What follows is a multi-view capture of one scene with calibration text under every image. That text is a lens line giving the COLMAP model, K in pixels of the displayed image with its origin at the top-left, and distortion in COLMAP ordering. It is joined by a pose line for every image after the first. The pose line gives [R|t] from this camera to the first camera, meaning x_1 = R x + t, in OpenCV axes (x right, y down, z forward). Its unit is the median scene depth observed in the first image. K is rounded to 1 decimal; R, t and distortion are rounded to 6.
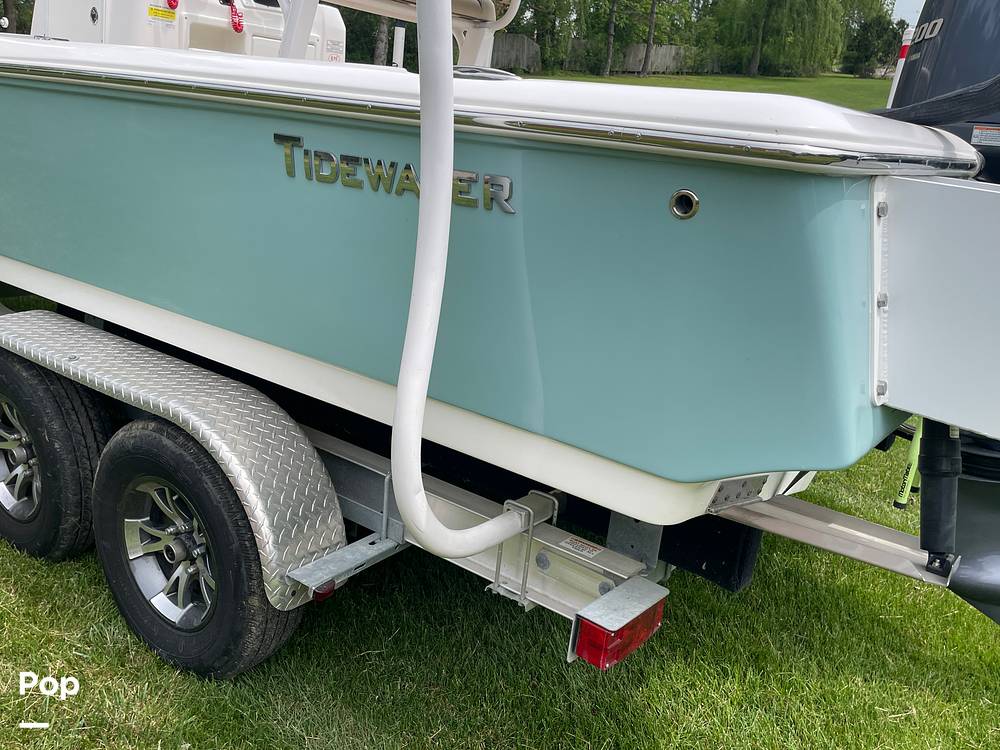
lens RADIAL K [[858.8, 0, 498.7], [0, 858.8, 373.0], [0, 0, 1]] dist [0.057618, -0.020954]
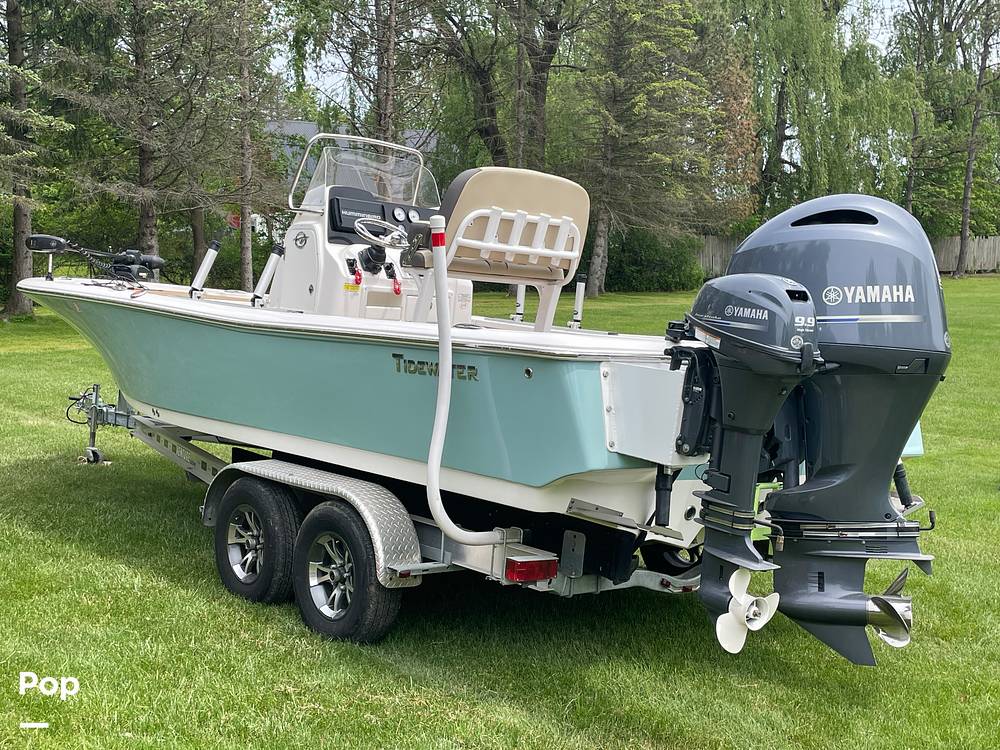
lens RADIAL K [[1195.4, 0, 501.7], [0, 1195.4, 377.5], [0, 0, 1]] dist [0.295376, 0.000000]
pose [[0.973218, -0.023523, -0.228677, 0.600533], [-0.035476, 0.967466, -0.250500, 0.456744], [0.227129, 0.251903, 0.940721, -1.522928]]
